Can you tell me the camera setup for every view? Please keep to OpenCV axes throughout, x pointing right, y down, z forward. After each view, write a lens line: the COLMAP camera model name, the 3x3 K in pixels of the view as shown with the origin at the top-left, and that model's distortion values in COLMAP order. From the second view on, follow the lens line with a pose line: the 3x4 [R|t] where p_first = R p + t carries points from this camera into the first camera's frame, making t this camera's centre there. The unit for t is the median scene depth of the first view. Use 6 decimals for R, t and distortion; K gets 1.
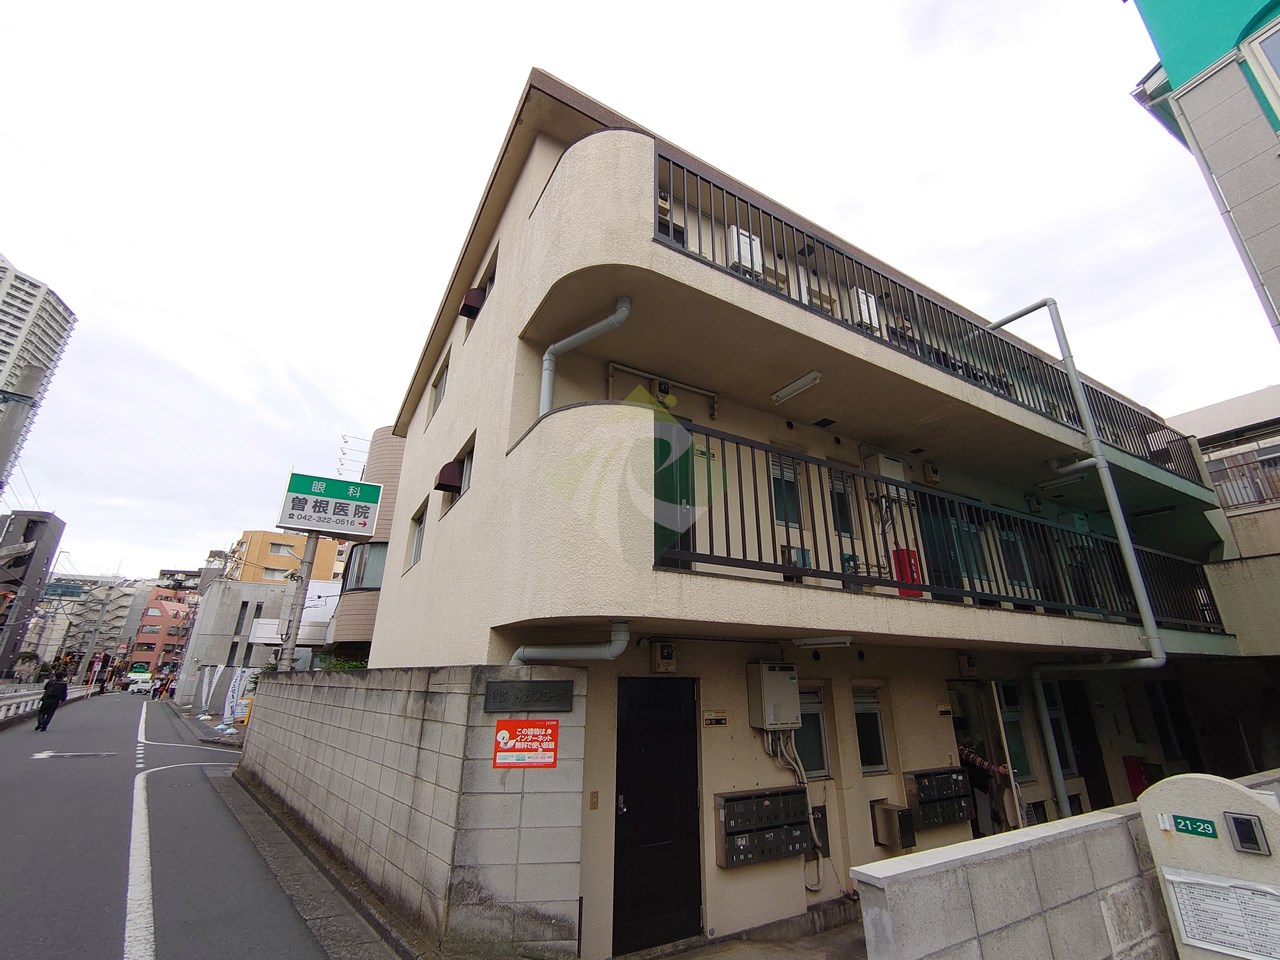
lens RADIAL K [[548.7, 0, 643.3], [0, 548.7, 474.9], [0, 0, 1]] dist [0.001893, 0.000039]
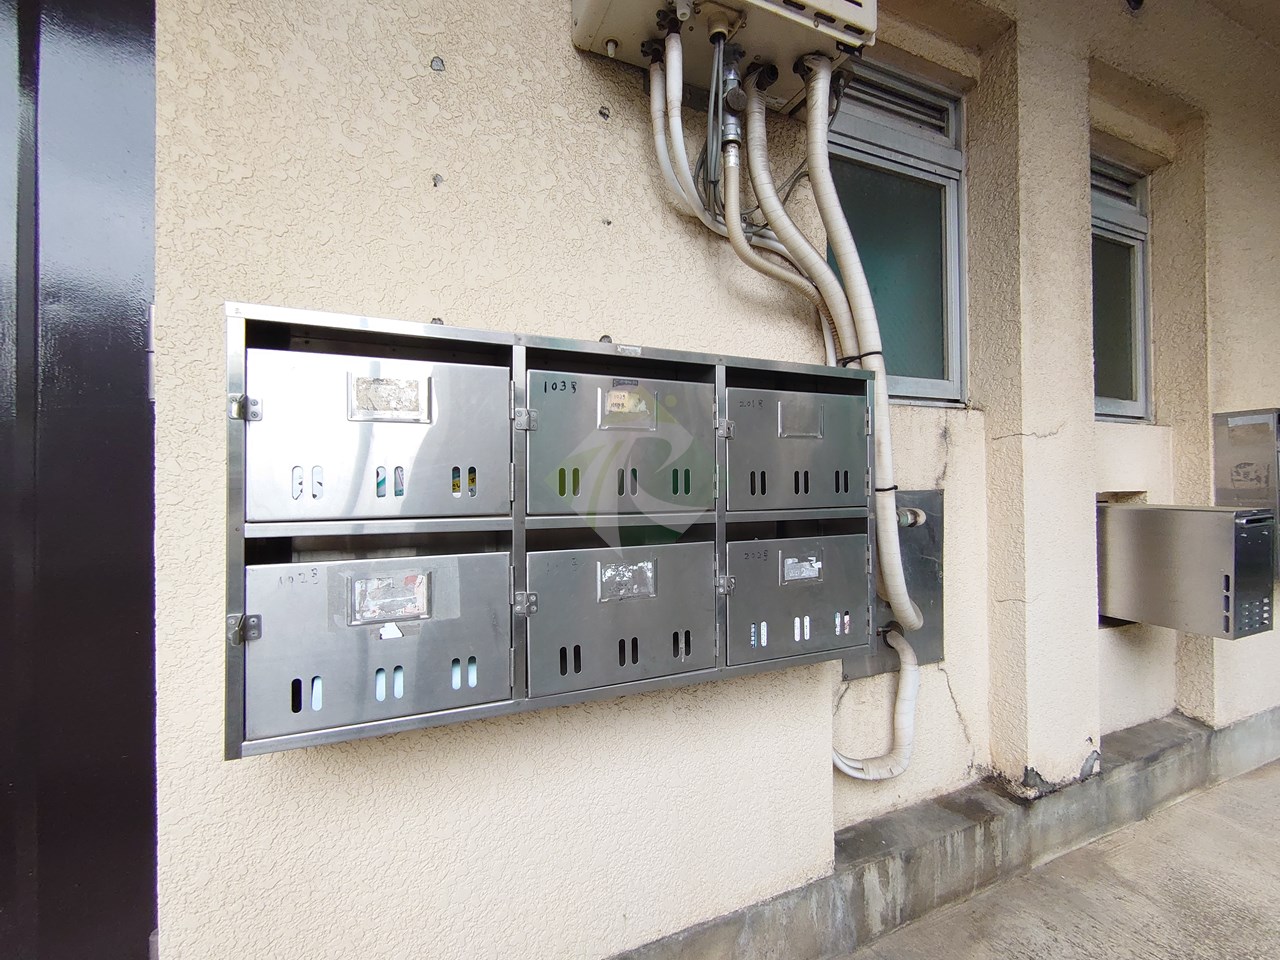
lens RADIAL K [[548.7, 0, 637.1], [0, 548.7, 476.0], [0, 0, 1]] dist [0.001893, 0.000039]
pose [[0.991792, -0.014143, -0.127079, 0.234089], [0.056932, 0.938757, 0.339845, 0.525923], [0.114490, -0.344290, 0.931856, 0.785367]]
